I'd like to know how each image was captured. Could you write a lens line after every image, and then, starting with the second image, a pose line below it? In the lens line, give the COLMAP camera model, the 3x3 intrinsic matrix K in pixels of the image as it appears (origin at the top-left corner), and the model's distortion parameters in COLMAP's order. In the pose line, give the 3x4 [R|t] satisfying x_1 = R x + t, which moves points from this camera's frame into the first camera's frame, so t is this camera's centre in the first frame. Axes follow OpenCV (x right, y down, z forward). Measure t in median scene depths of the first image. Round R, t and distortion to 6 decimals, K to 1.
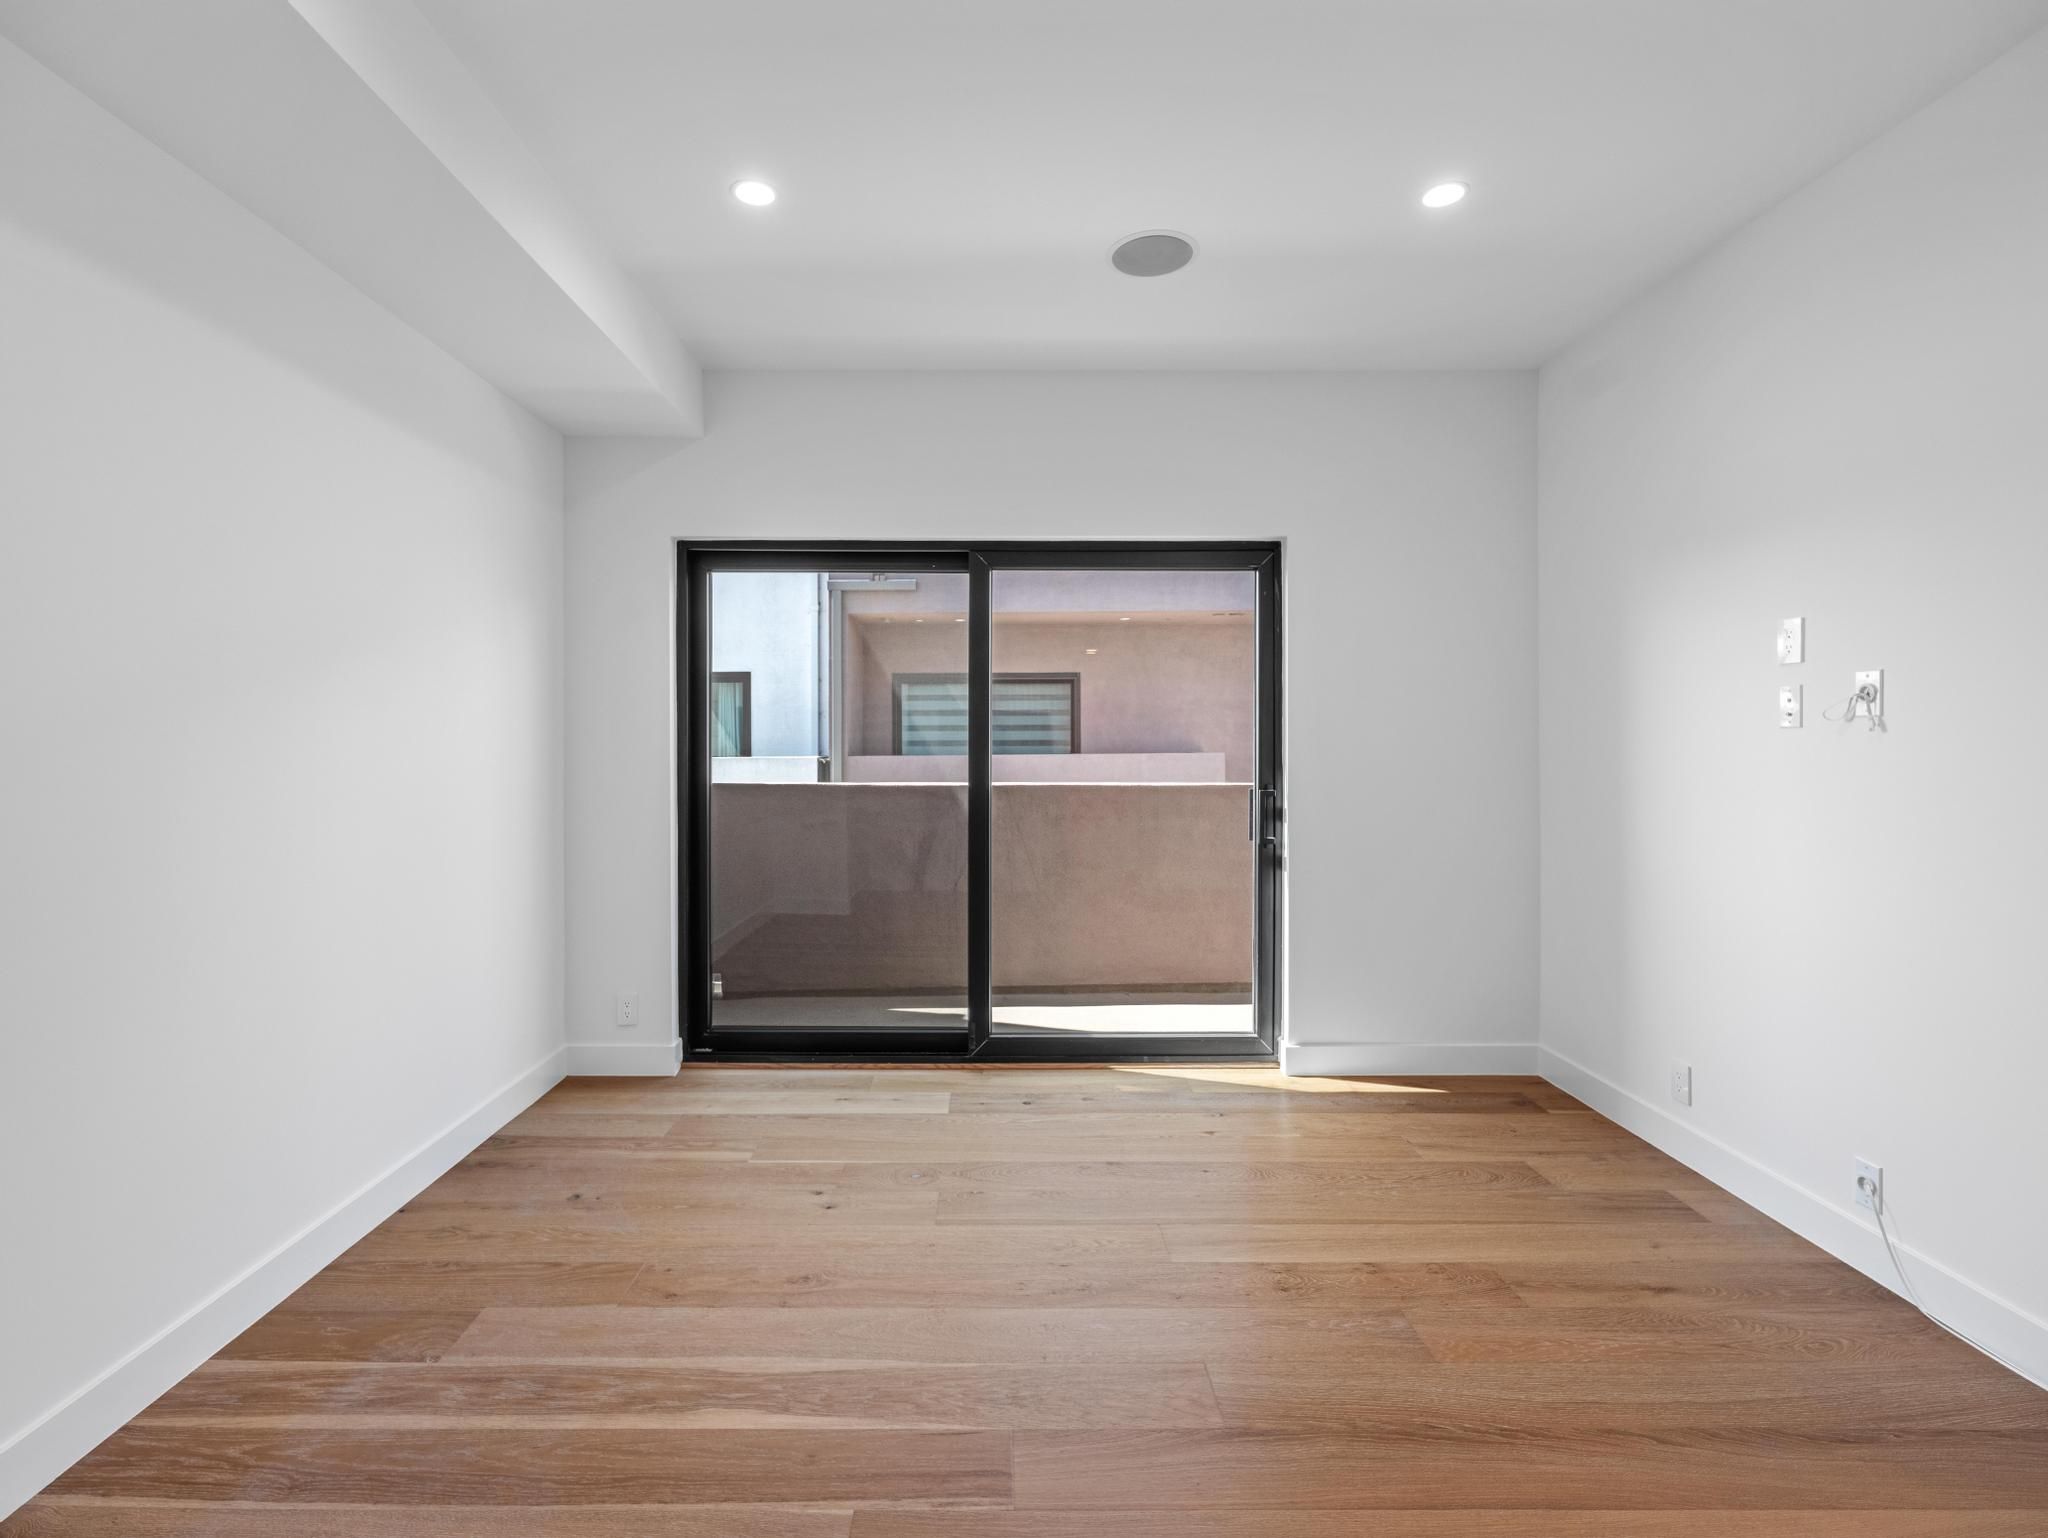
lens RADIAL K [[918.5, 0, 975.7], [0, 918.5, 734.4], [0, 0, 1]] dist [-0.004485, 0.002394]
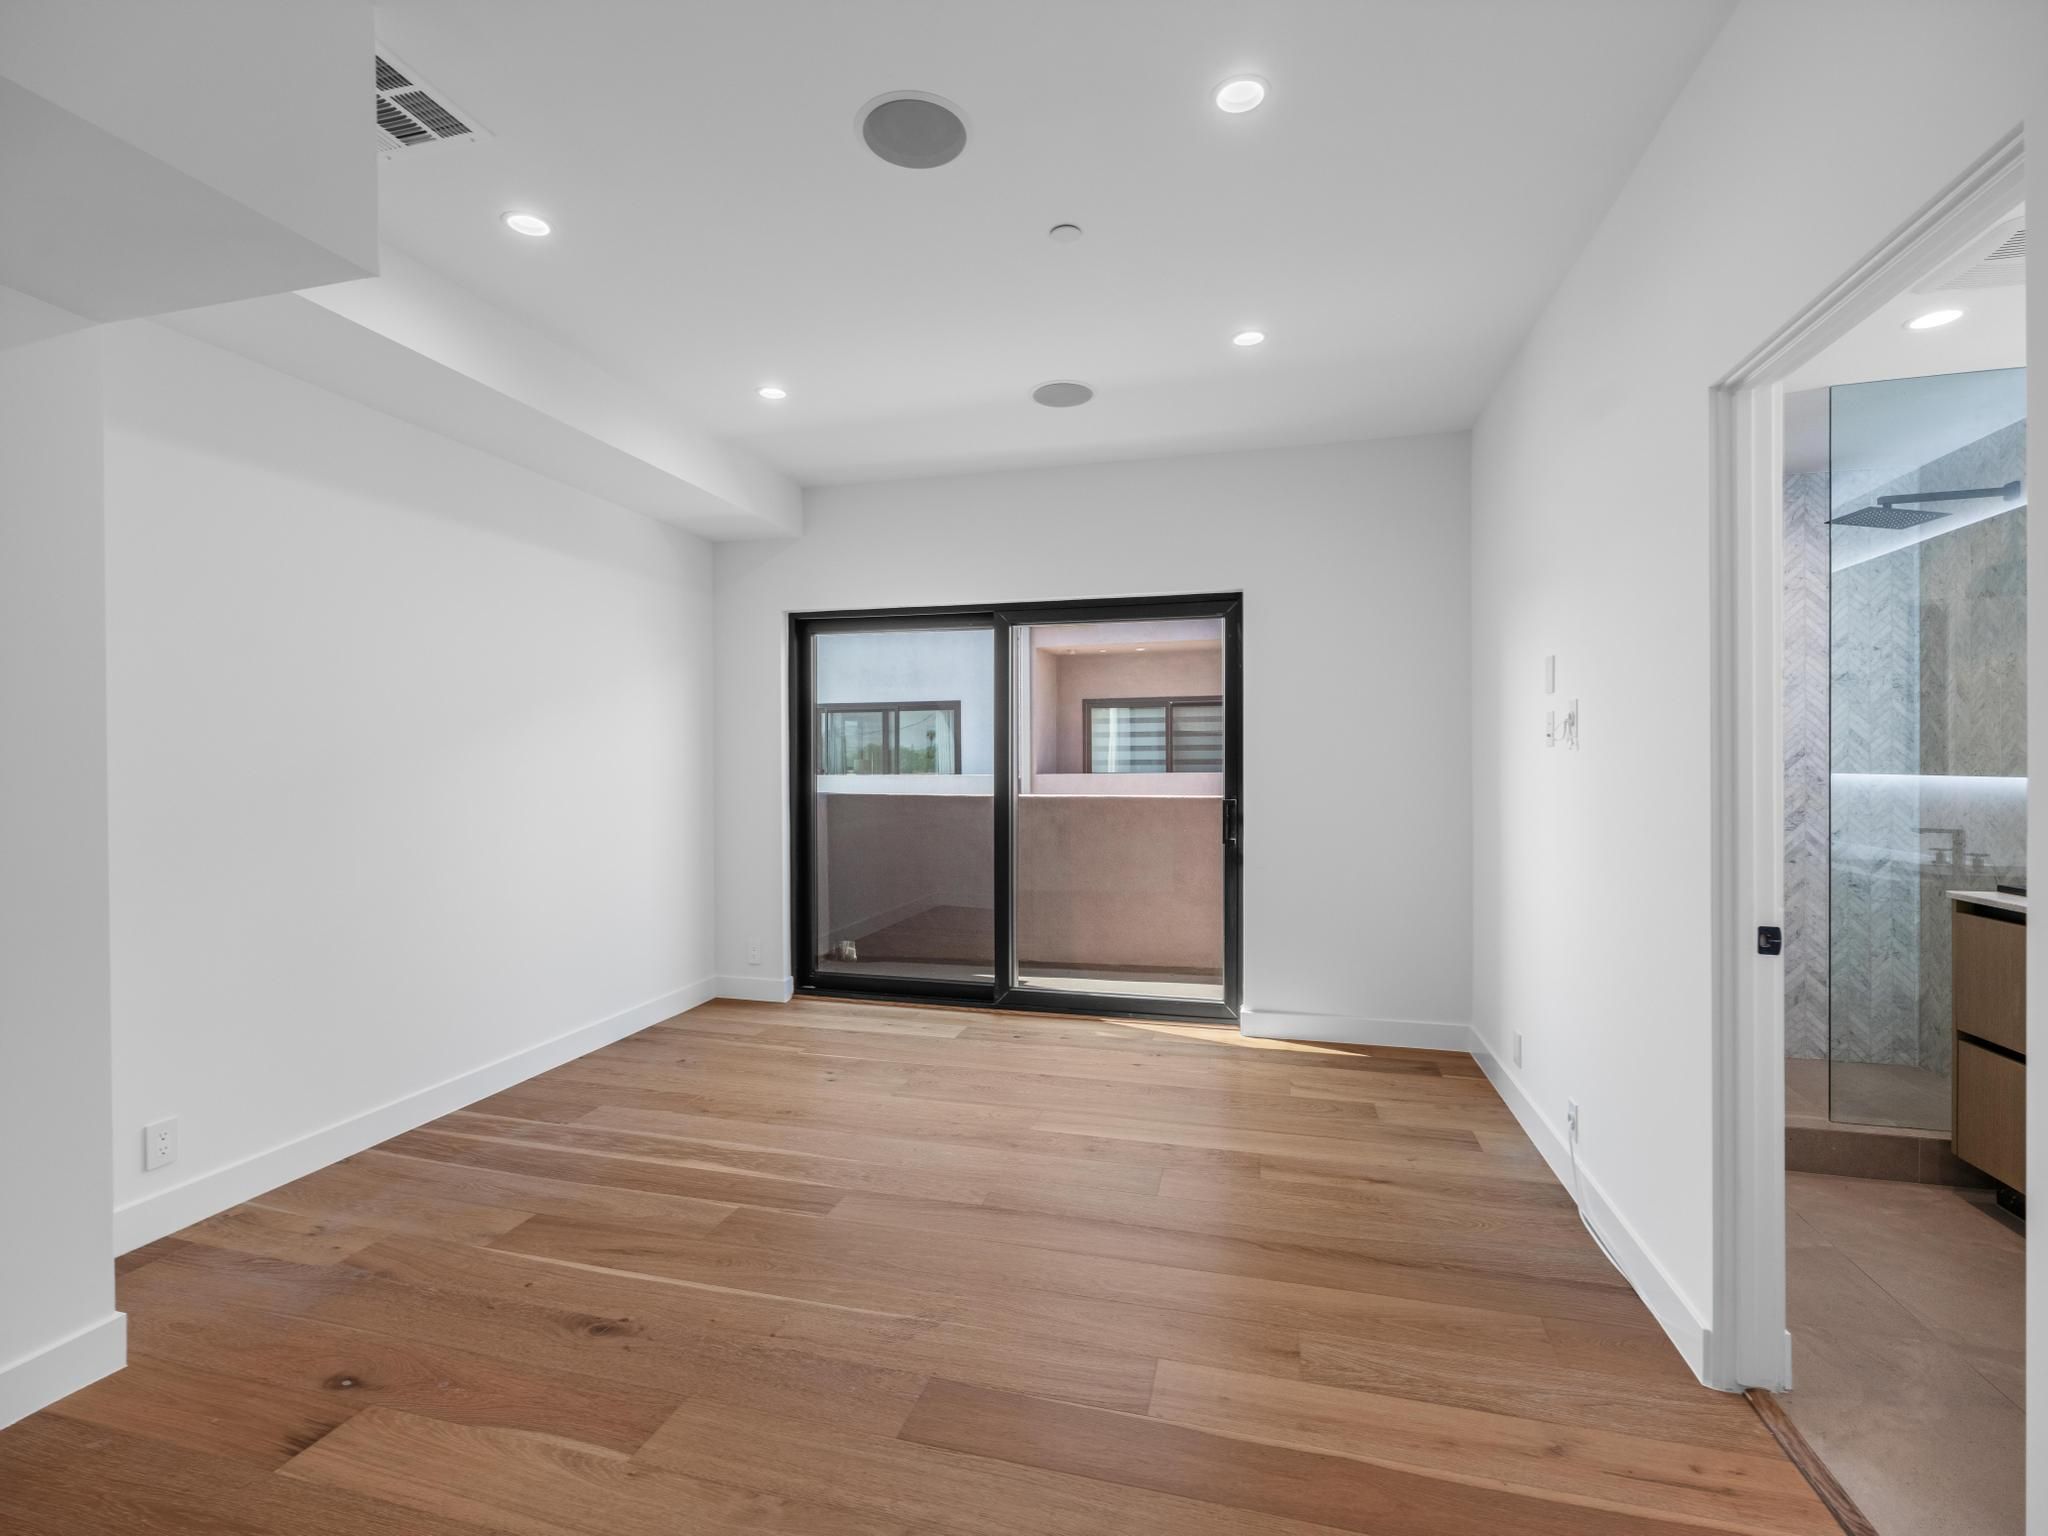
lens RADIAL K [[918.5, 0, 1036.6], [0, 918.5, 758.1], [0, 0, 1]] dist [-0.004485, 0.002394]
pose [[0.967257, -0.003306, -0.253778, 0.456729], [0.004399, 0.999983, 0.003739, 0.000640], [0.253761, -0.004733, 0.967255, -0.279247]]
